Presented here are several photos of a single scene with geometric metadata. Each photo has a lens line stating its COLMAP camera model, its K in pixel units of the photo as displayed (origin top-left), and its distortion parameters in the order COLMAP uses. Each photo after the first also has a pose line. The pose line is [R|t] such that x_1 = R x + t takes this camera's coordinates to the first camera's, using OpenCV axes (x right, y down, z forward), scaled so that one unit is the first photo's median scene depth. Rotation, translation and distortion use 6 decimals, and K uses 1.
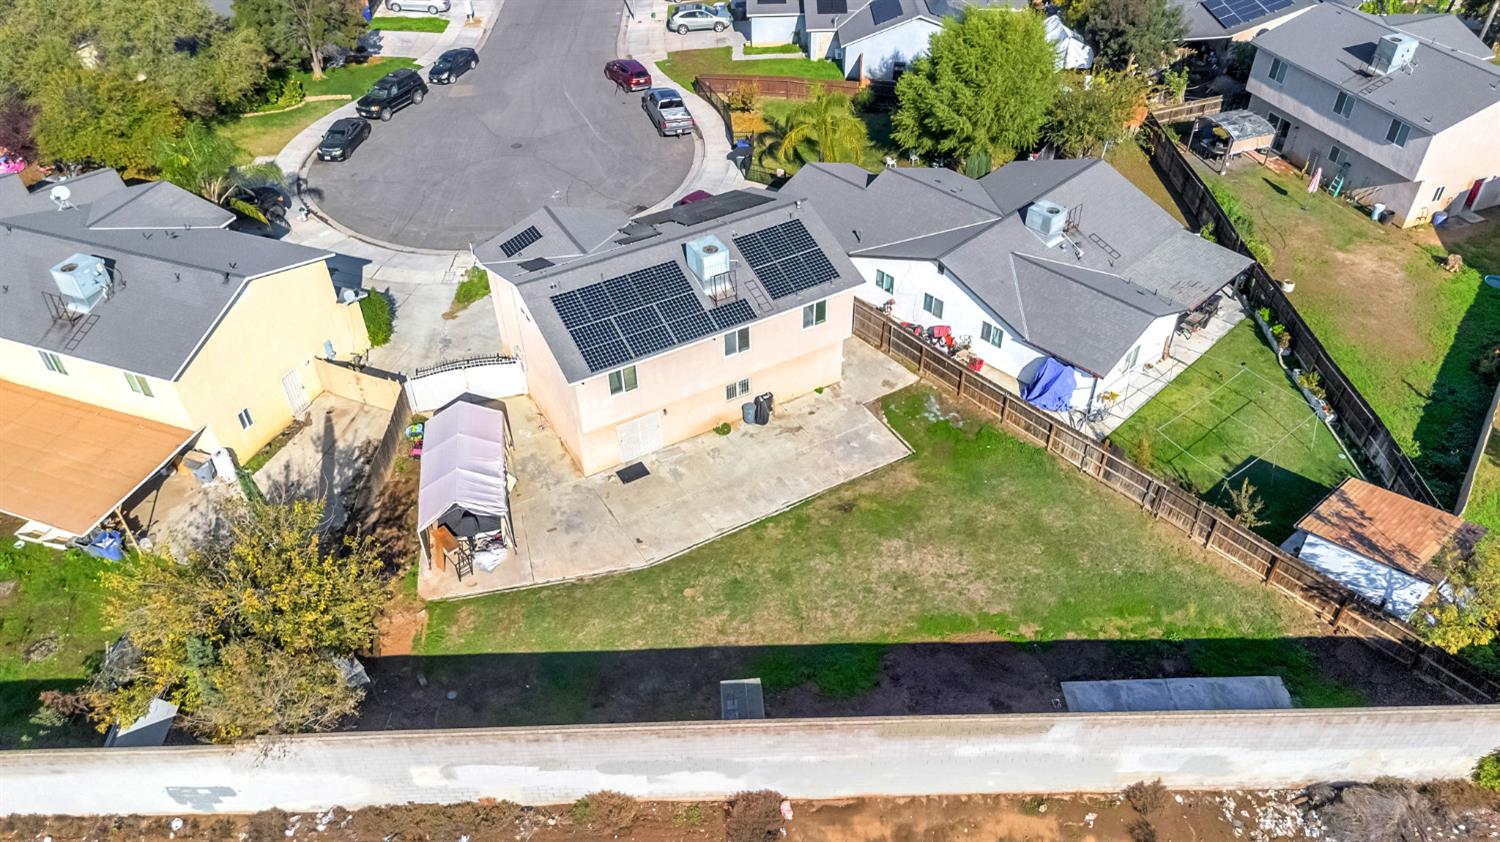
lens RADIAL K [[1065.1, 0, 750.0], [0, 1065.1, 421.0], [0, 0, 1]] dist [0.057239, -0.056027]
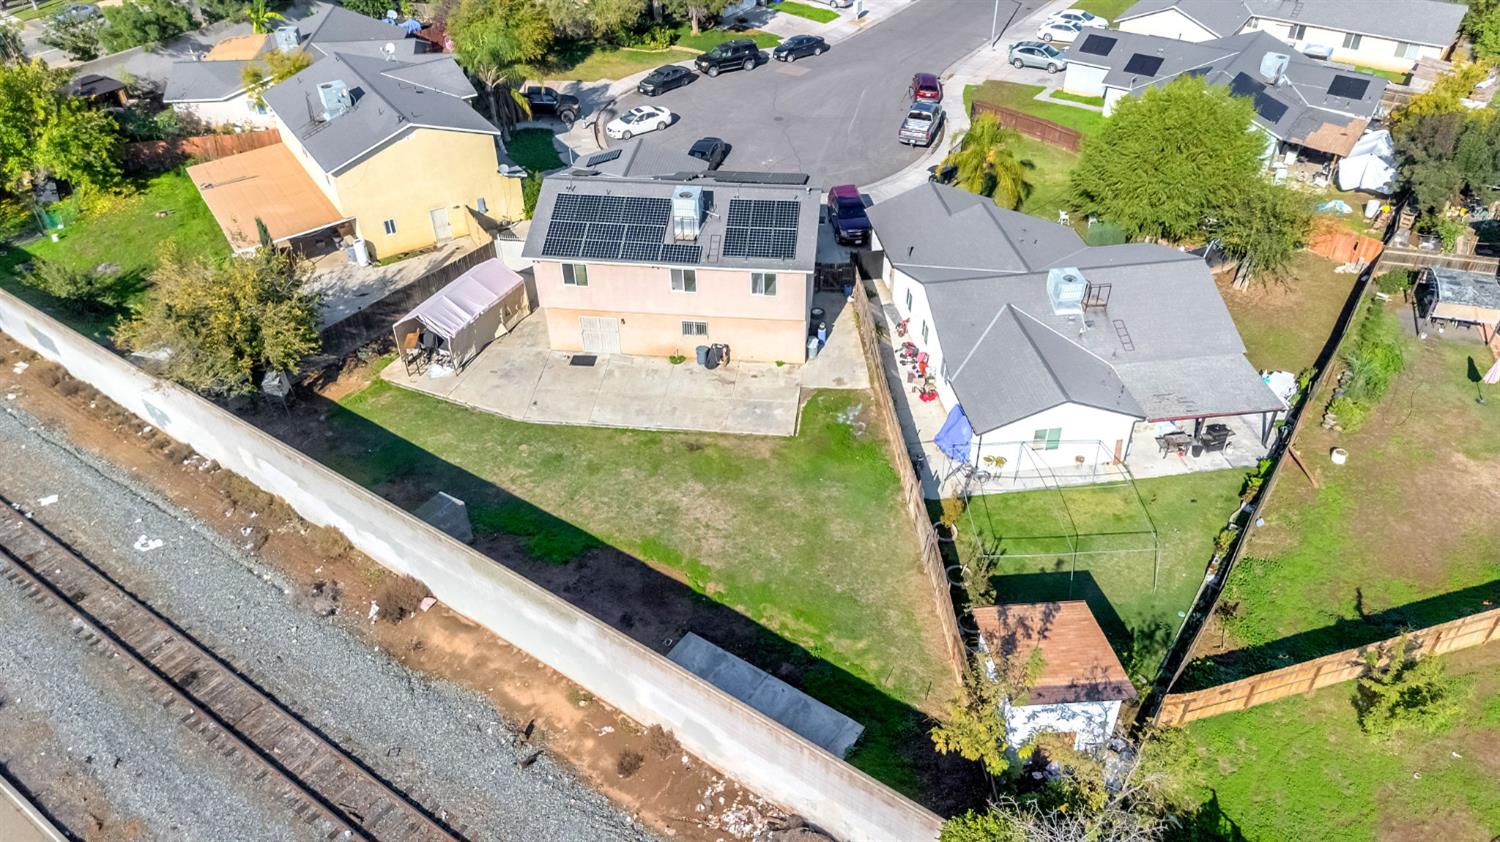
lens RADIAL K [[1065.1, 0, 750.0], [0, 1065.1, 421.0], [0, 0, 1]] dist [0.057239, -0.056027]
pose [[0.808318, 0.364649, -0.462227, 0.629525], [-0.380358, 0.922707, 0.062770, -0.034821], [0.449389, 0.125073, 0.884537, 0.046102]]
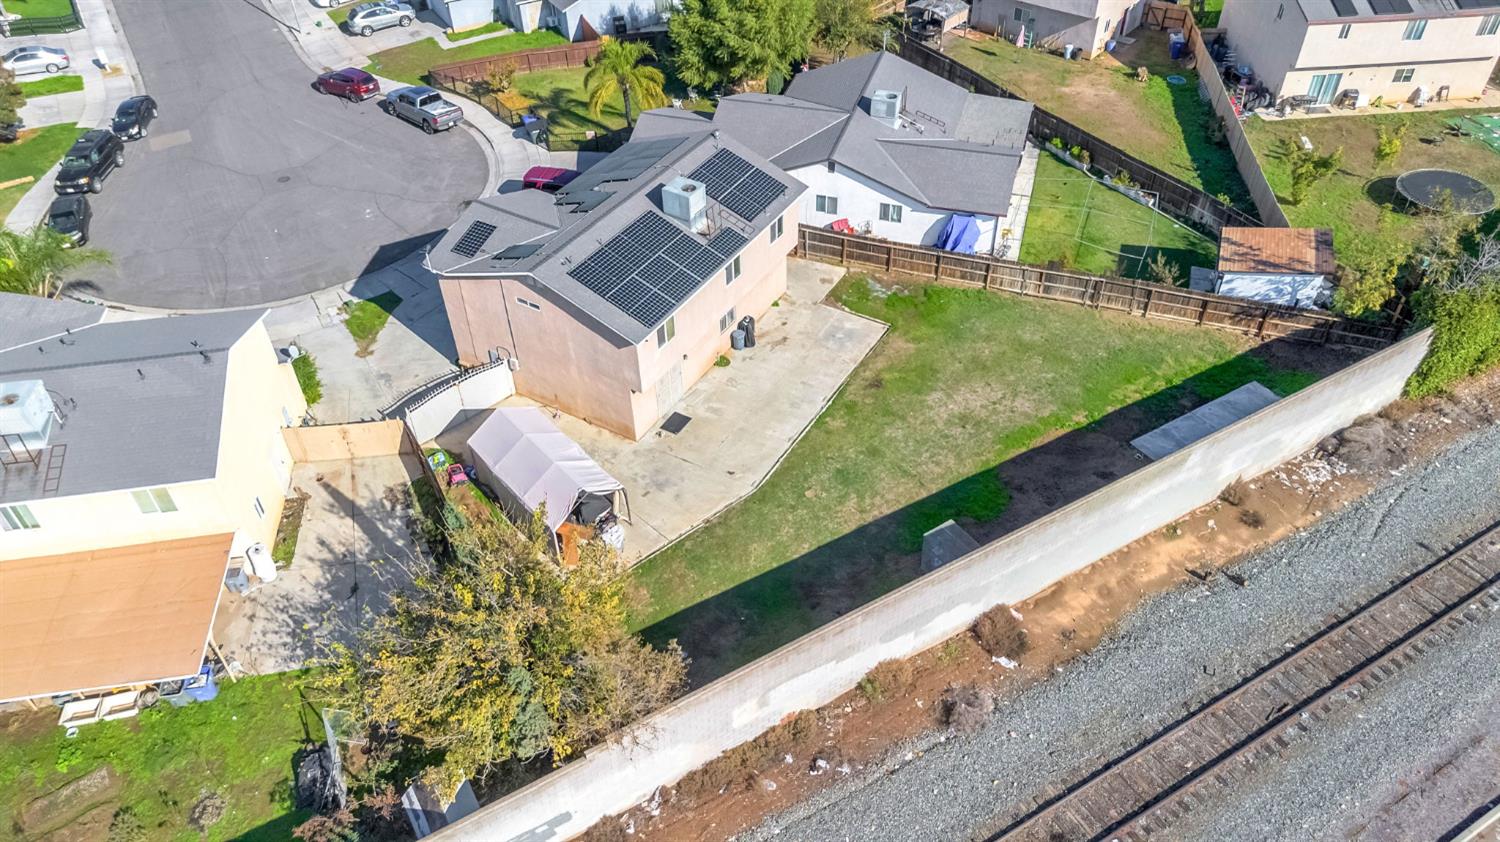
lens RADIAL K [[1041.1, 0, 750.5], [0, 1041.1, 442.0], [0, 0, 1]] dist [0.061385, -0.056310]
pose [[0.872835, -0.332962, 0.356784, -0.422715], [0.321121, 0.942375, 0.093864, -0.004801], [-0.367477, 0.032643, 0.929459, 0.046243]]
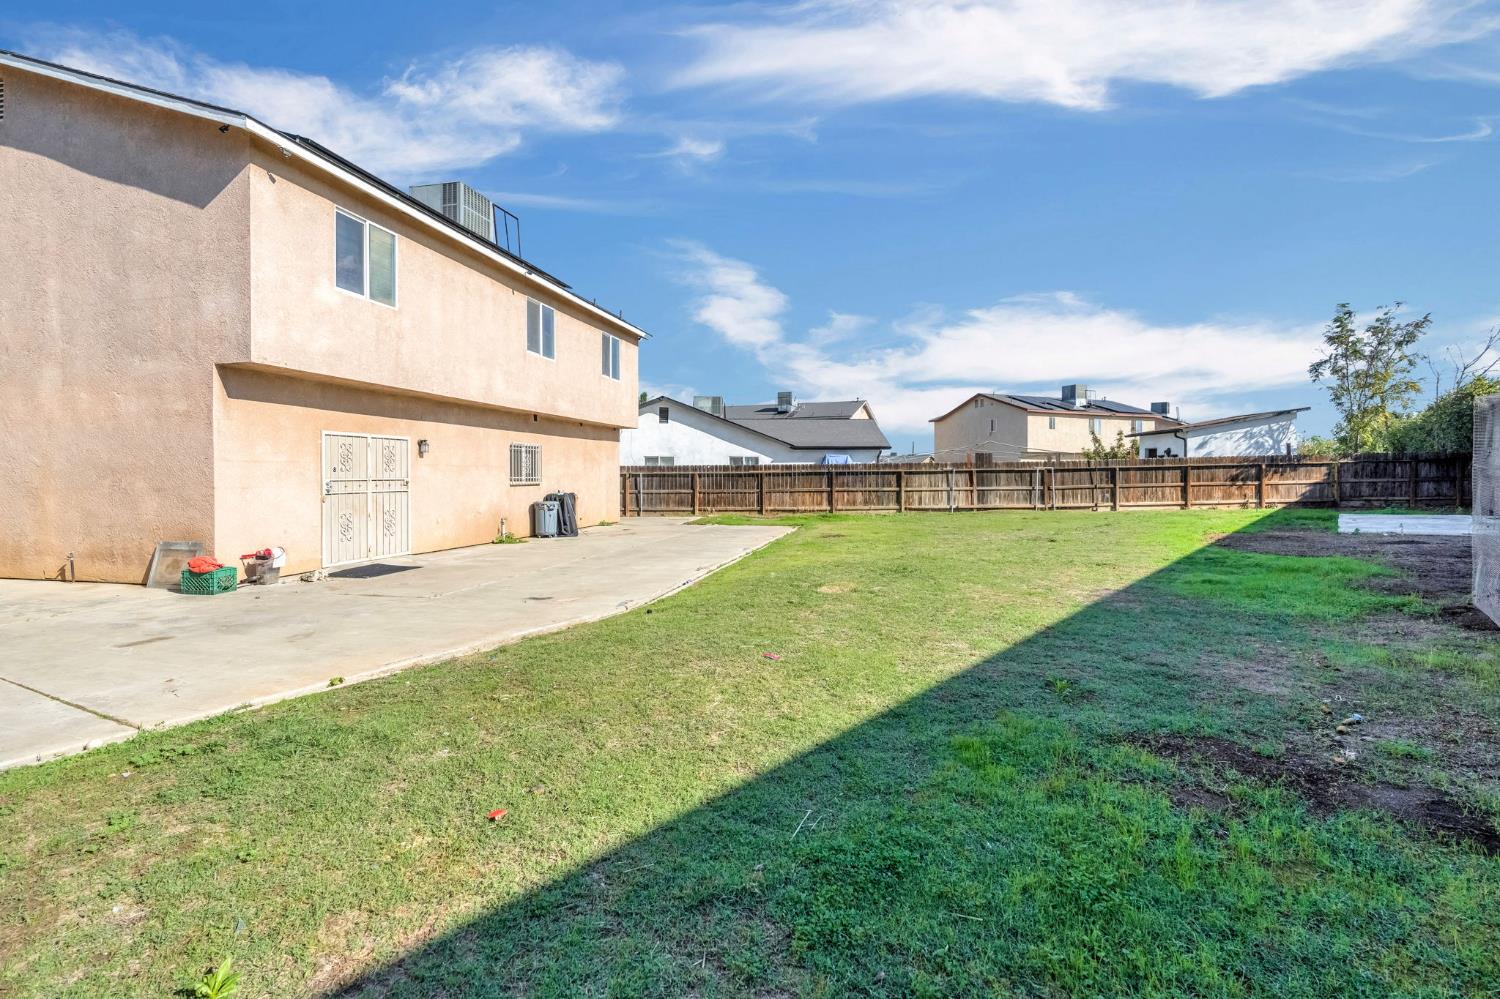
lens RADIAL K [[672.4, 0, 753.8], [0, 672.4, 496.0], [0, 0, 1]] dist [-0.001905, 0.000644]
pose [[0.671995, 0.003969, 0.740545, -0.197646], [0.469344, 0.771226, -0.430031, 0.197929], [-0.572834, 0.636549, 0.516397, 0.819618]]
